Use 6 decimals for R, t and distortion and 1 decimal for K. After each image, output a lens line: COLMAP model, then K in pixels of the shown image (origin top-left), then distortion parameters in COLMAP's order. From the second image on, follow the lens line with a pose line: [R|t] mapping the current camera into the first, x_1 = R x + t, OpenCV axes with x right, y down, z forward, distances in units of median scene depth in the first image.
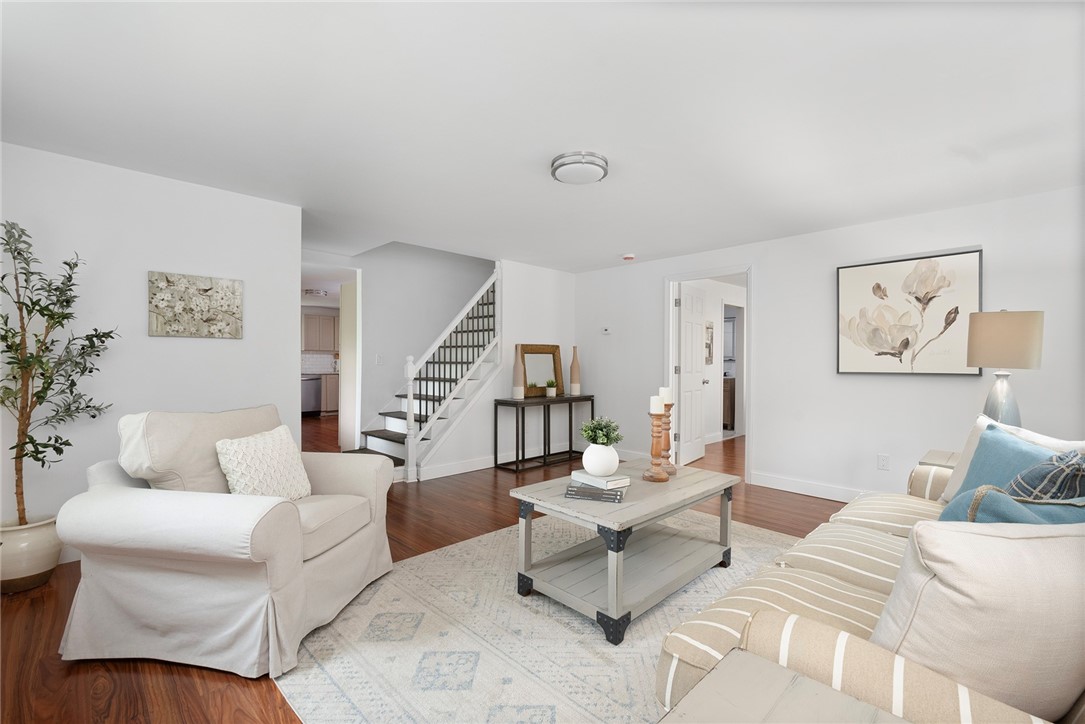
lens RADIAL K [[480.6, 0, 544.1], [0, 480.6, 360.8], [0, 0, 1]] dist [0.004757, -0.000511]
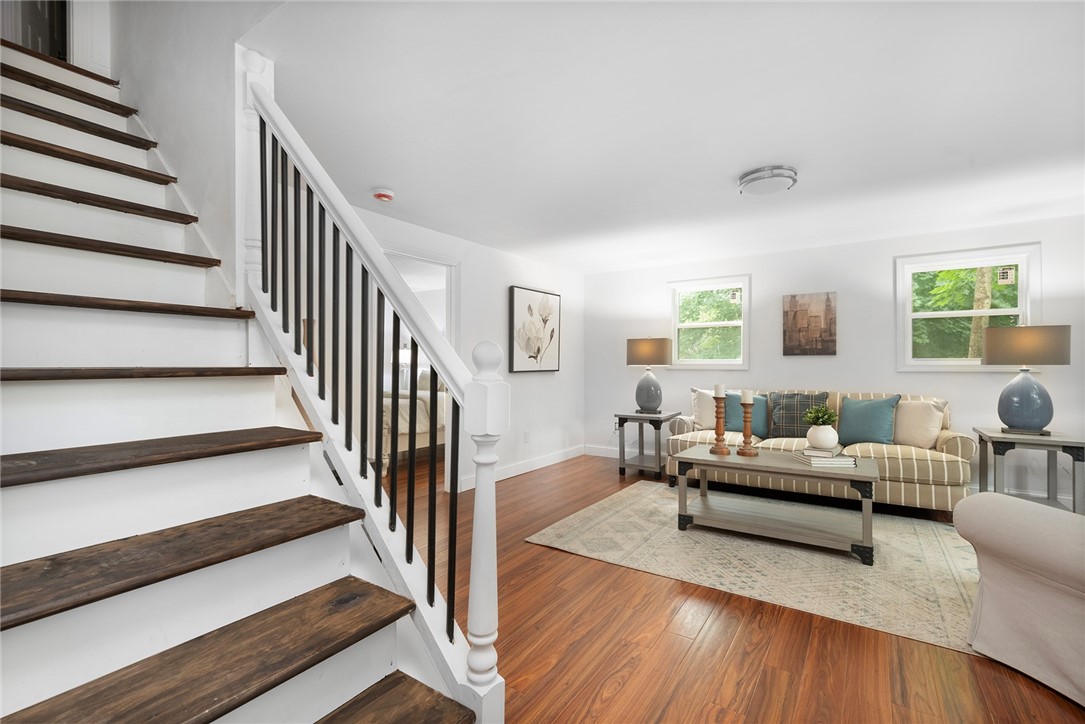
lens RADIAL K [[480.6, 0, 540.0], [0, 480.6, 364.3], [0, 0, 1]] dist [0.004757, -0.000511]
pose [[-0.187125, -0.008093, 0.982303, -0.667489], [-0.001820, 0.999967, 0.007892, -0.004321], [-0.982335, -0.000311, -0.187133, 1.287719]]
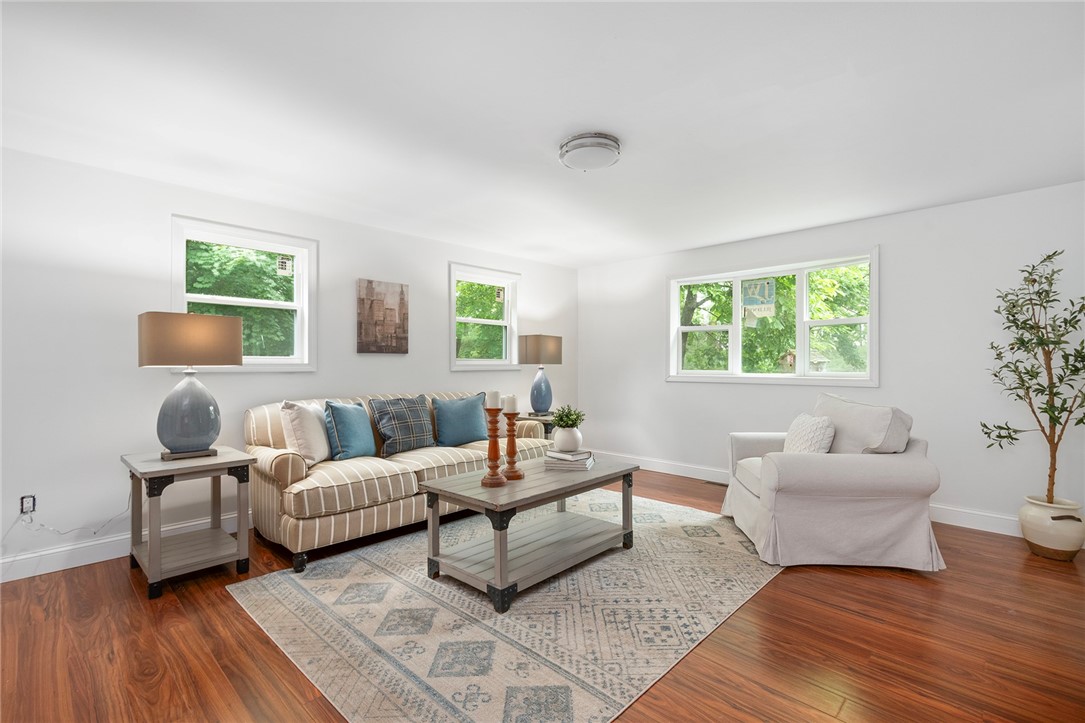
lens RADIAL K [[488.6, 0, 537.7], [0, 488.6, 364.3], [0, 0, 1]] dist [0.010067, -0.000485]
pose [[-0.999942, -0.006570, -0.008563, 0.134775], [-0.006564, 0.999978, -0.000673, 0.003793], [0.008568, -0.000617, -0.999963, 1.471250]]
